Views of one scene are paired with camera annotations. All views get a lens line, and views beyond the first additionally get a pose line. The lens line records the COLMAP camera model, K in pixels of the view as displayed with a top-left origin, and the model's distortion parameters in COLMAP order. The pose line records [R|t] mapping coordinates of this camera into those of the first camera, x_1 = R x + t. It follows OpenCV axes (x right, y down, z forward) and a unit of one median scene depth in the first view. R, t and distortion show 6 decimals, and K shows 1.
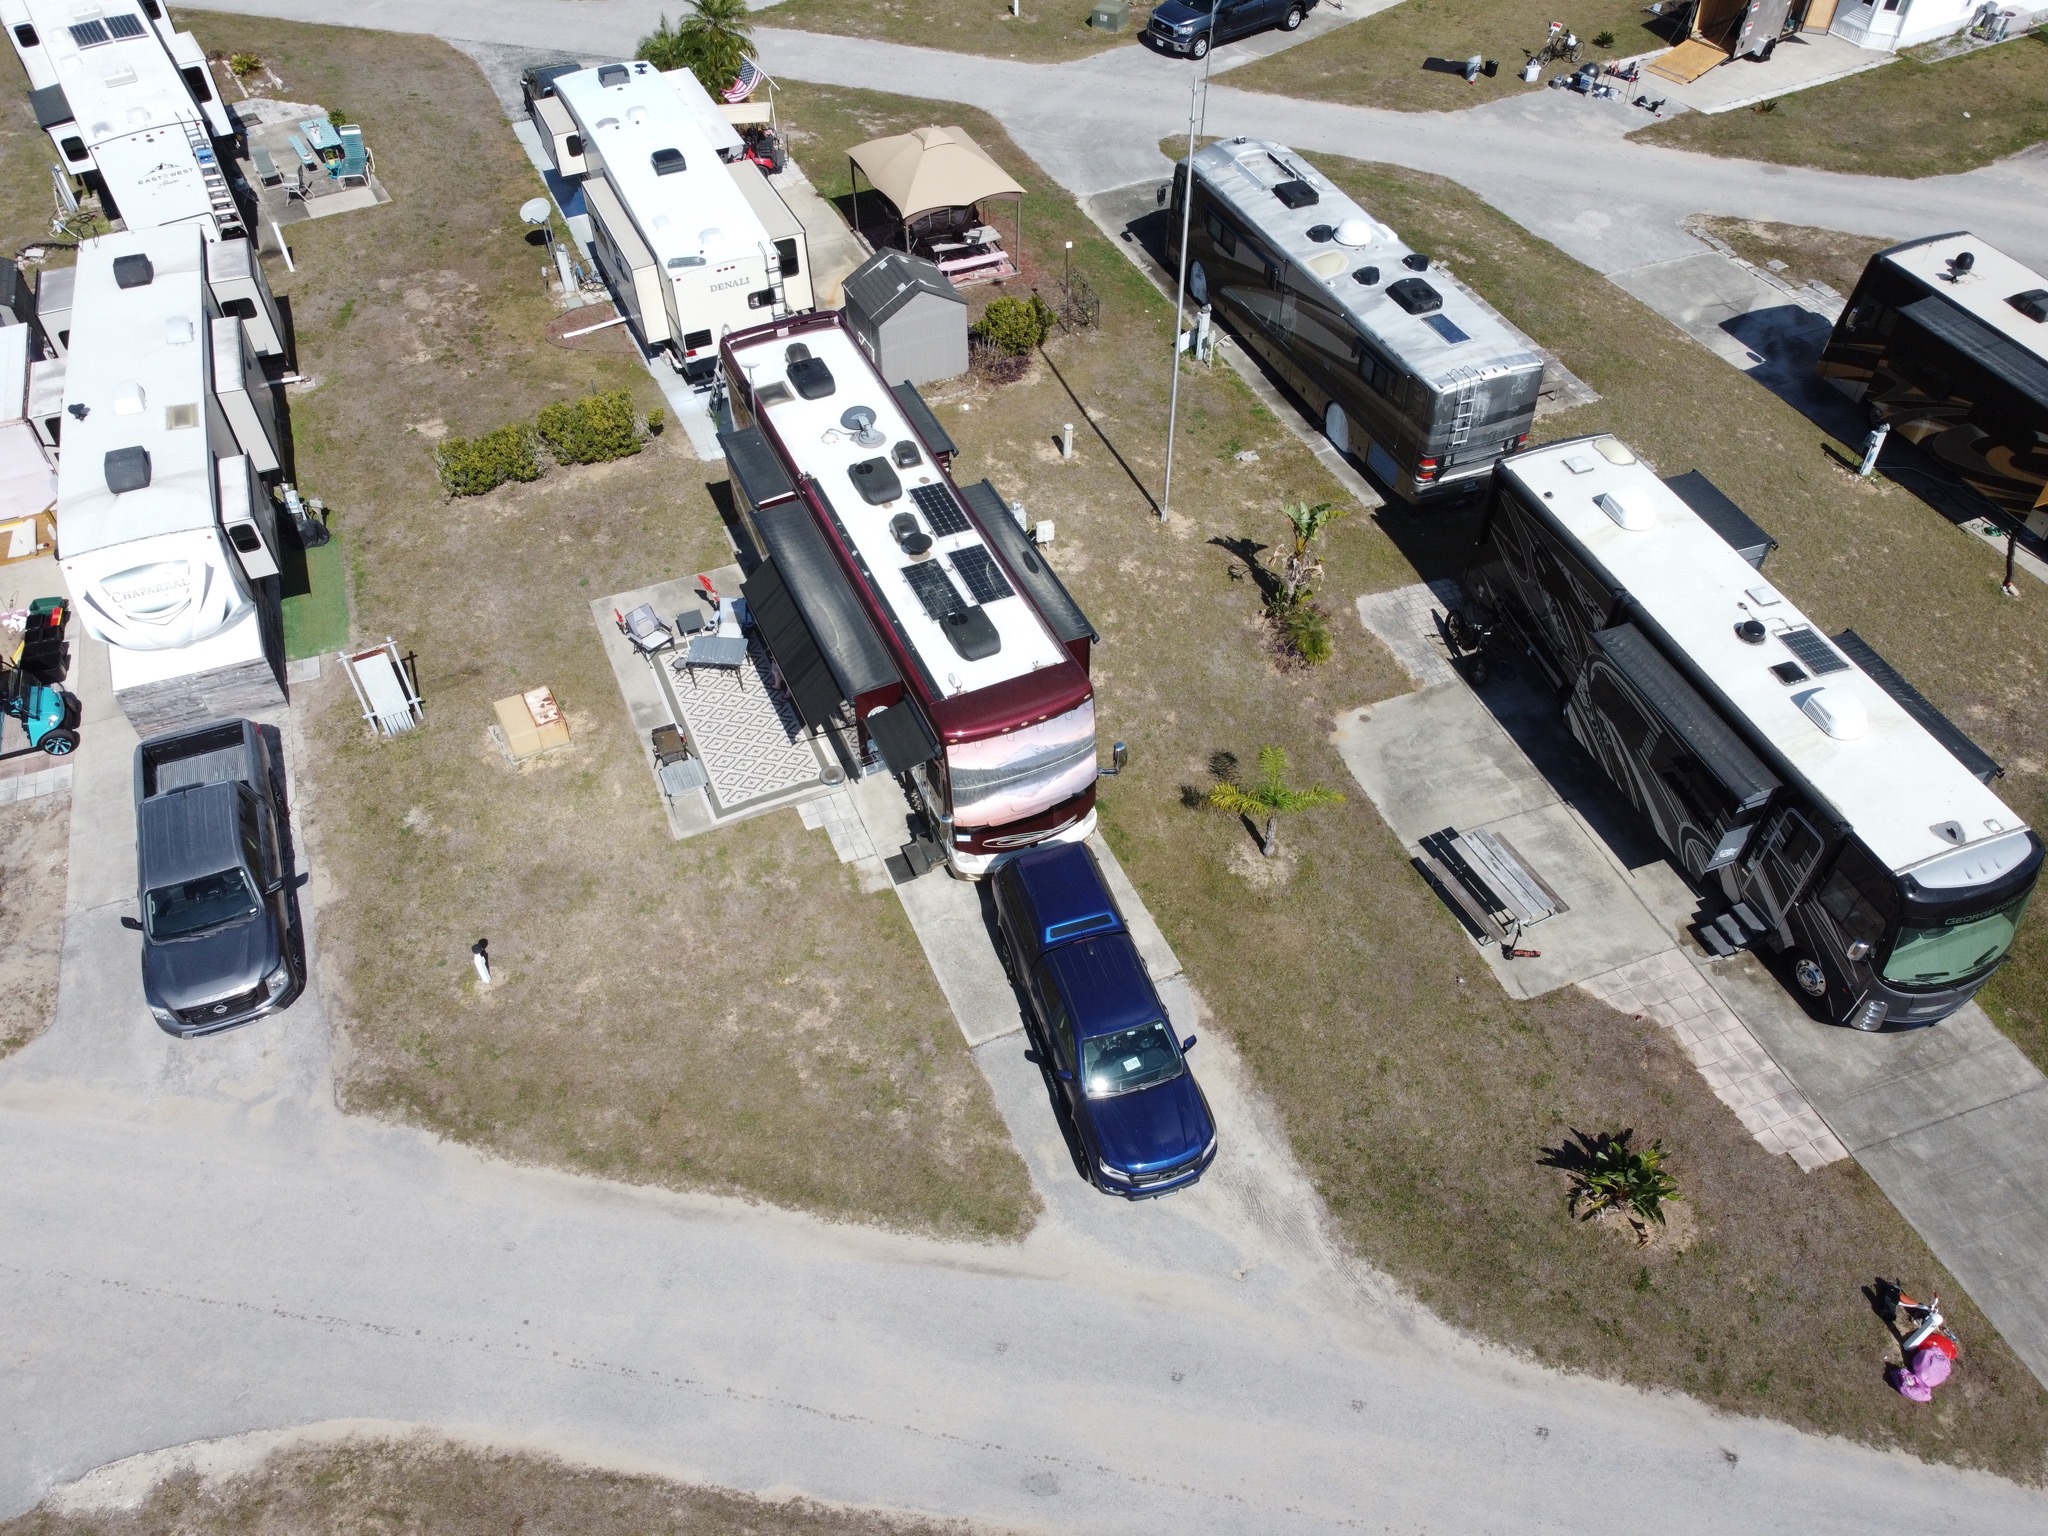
lens RADIAL K [[1546.1, 0, 1020.3], [0, 1546.1, 772.7], [0, 0, 1]] dist [0.012626, -0.006652]
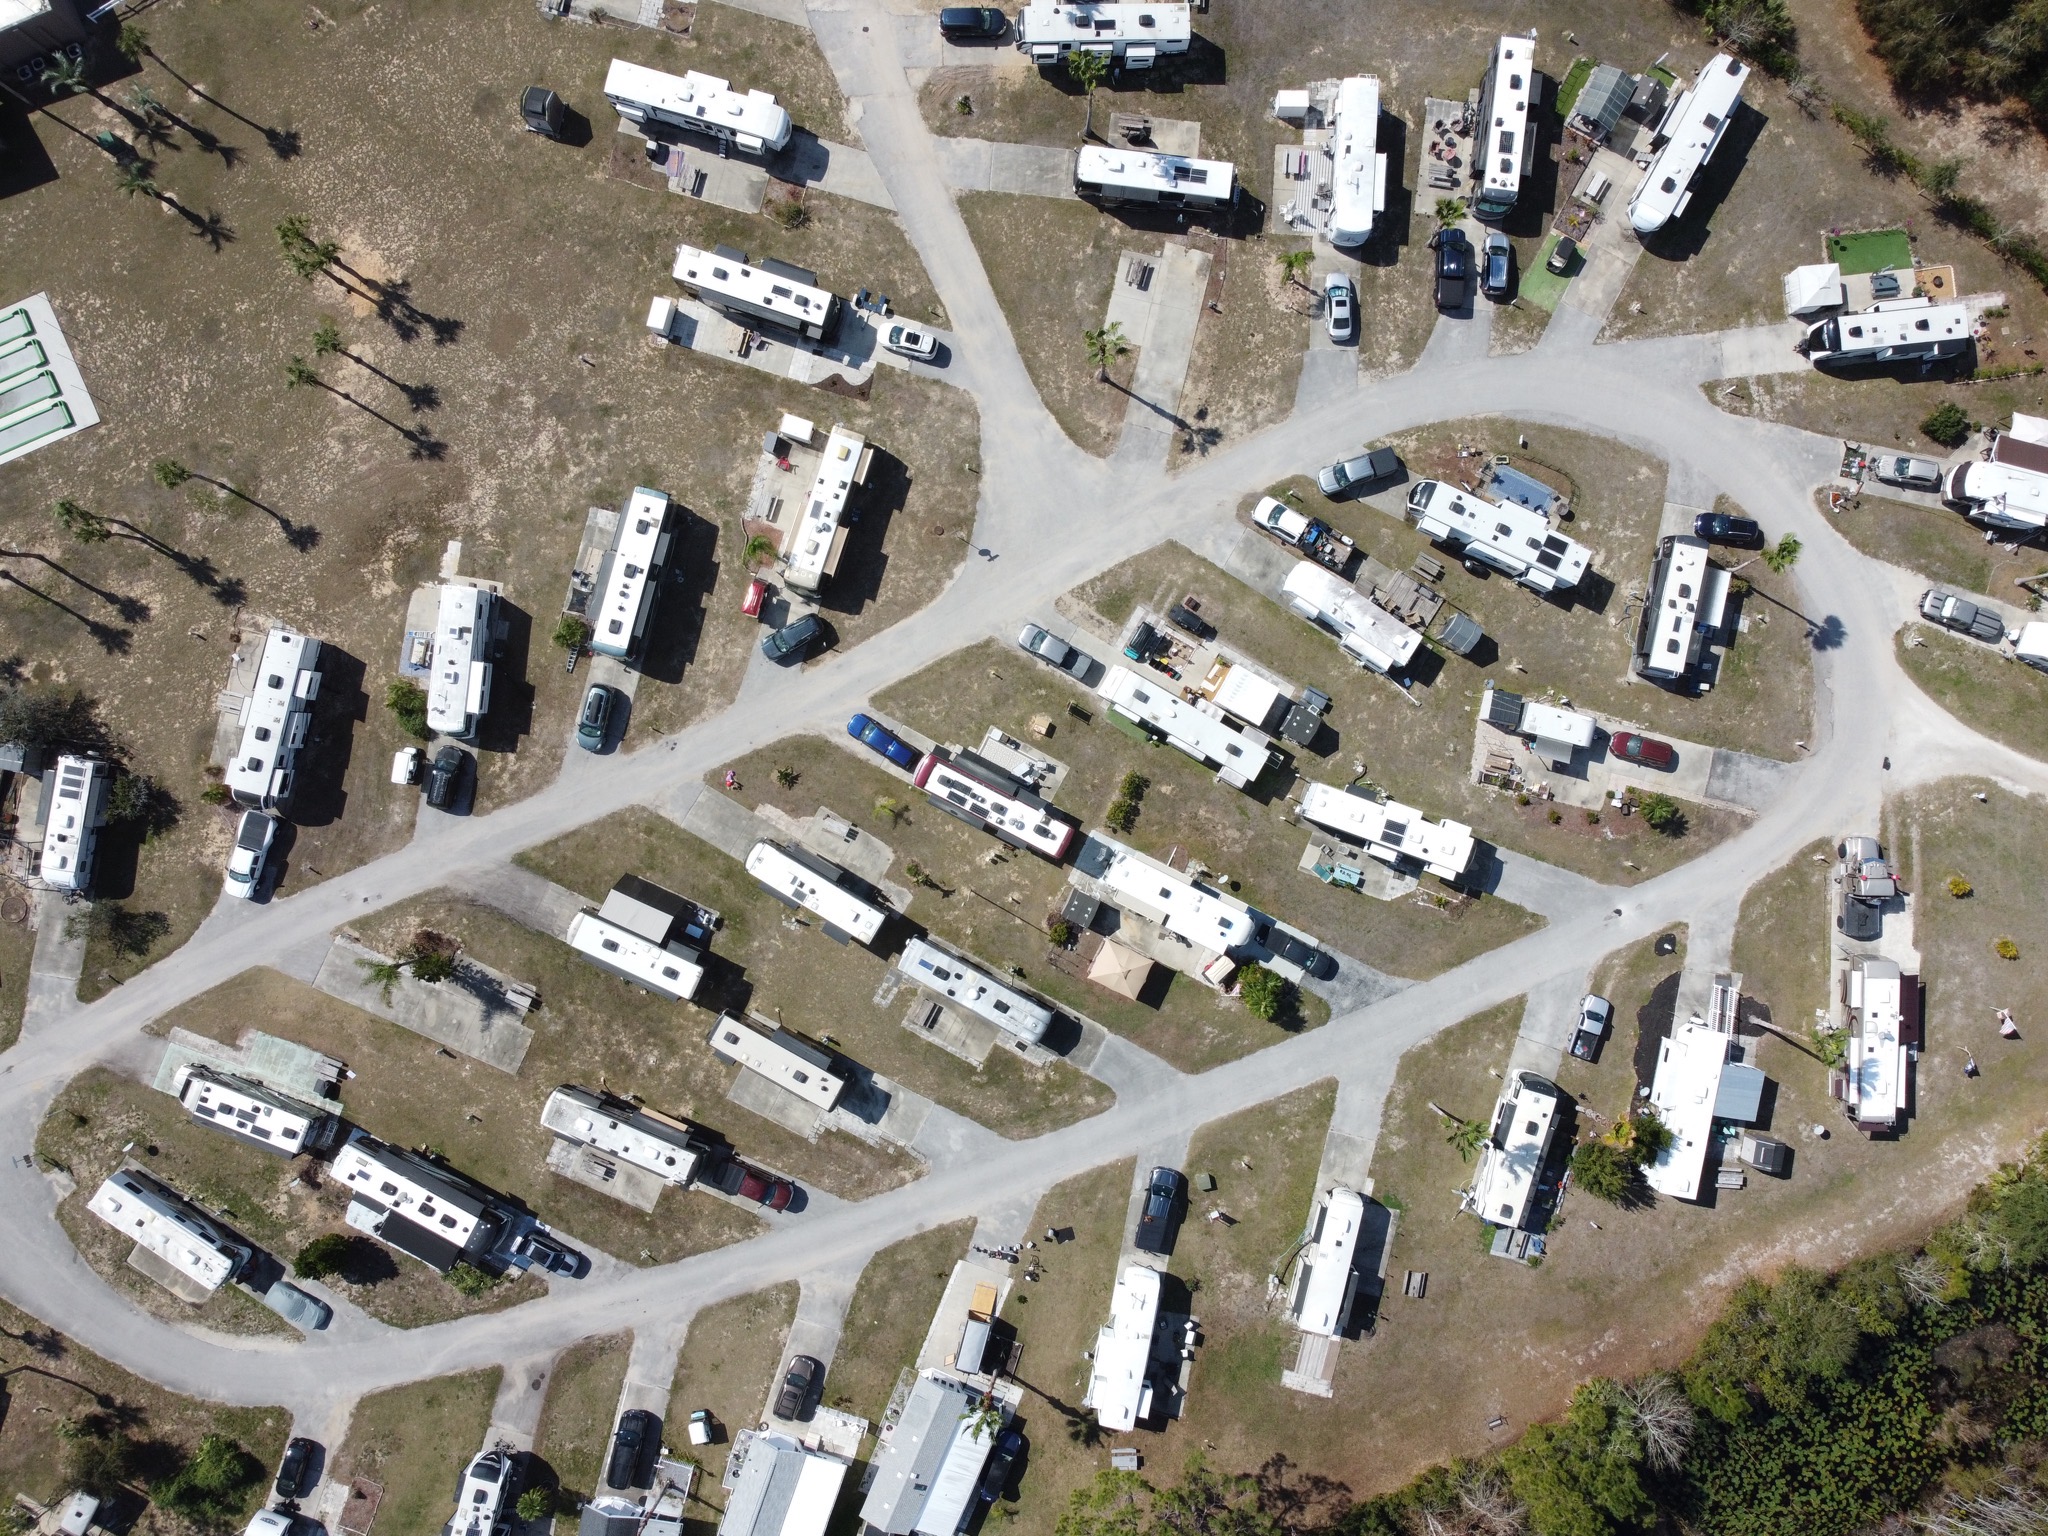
lens RADIAL K [[1546.1, 0, 1020.9], [0, 1546.1, 769.9], [0, 0, 1]] dist [0.012626, -0.006652]
pose [[-0.779285, 0.626635, -0.006524, -0.183694], [-0.455597, -0.559371, 0.692485, -3.106389], [0.430286, 0.542616, 0.721403, -2.059261]]
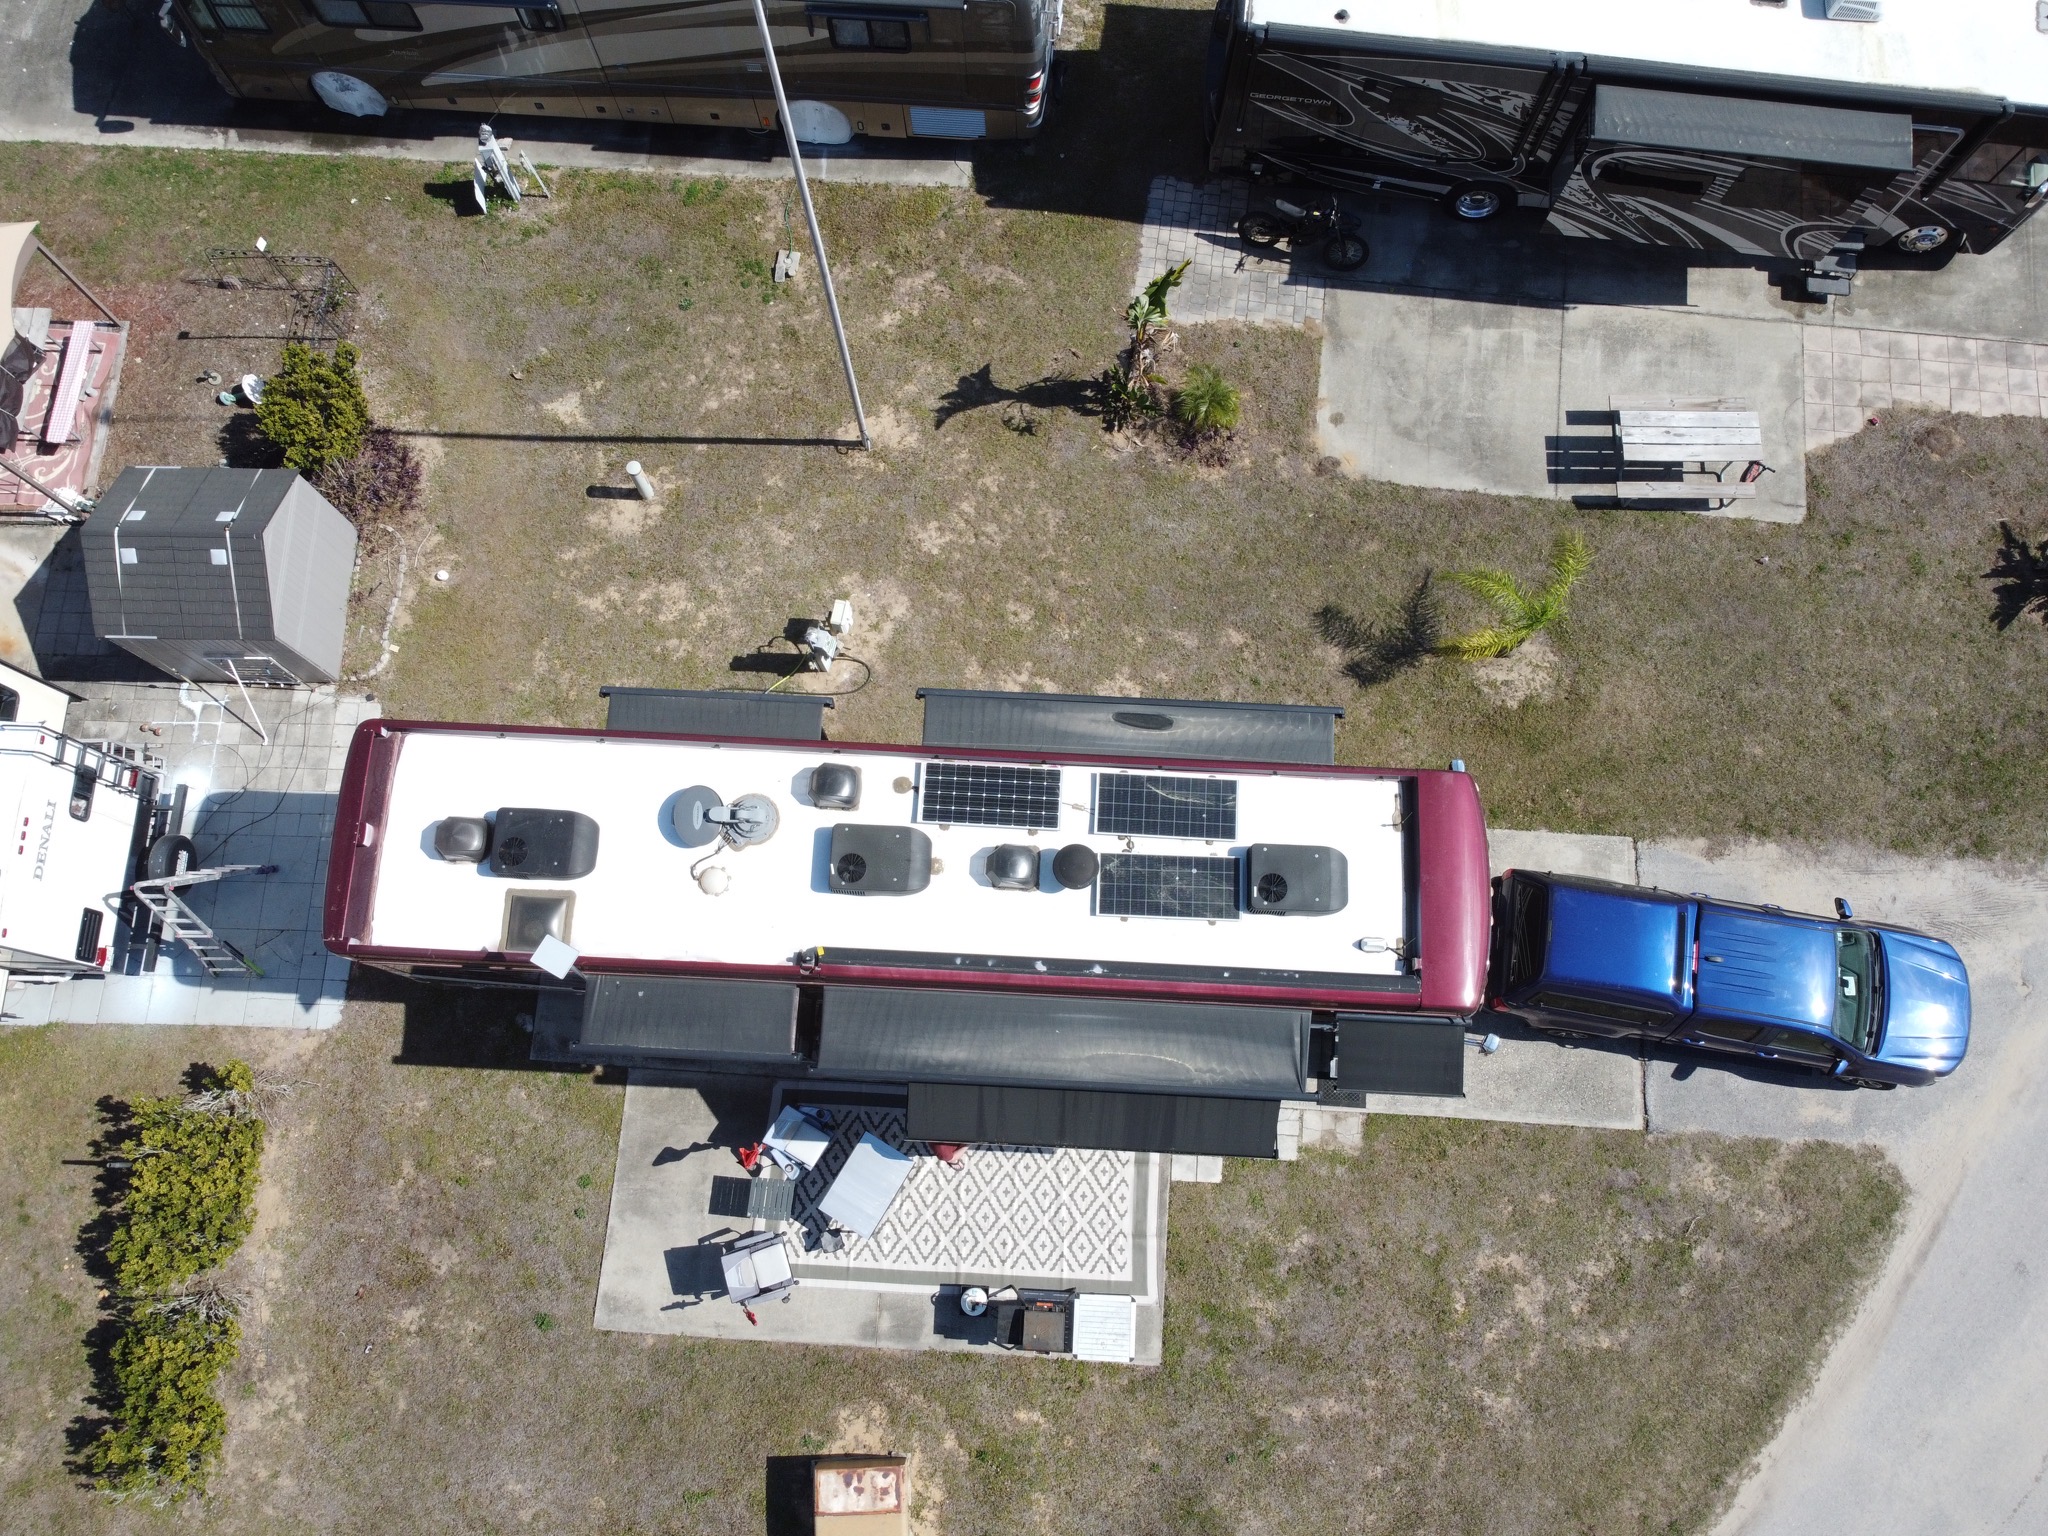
lens RADIAL K [[1546.1, 0, 1019.9], [0, 1546.1, 766.3], [0, 0, 1]] dist [0.012626, -0.006652]
pose [[0.445370, -0.867675, 0.220877, -0.173578], [0.648844, 0.482769, 0.588163, -0.534686], [-0.616967, -0.118636, 0.777996, 0.533119]]
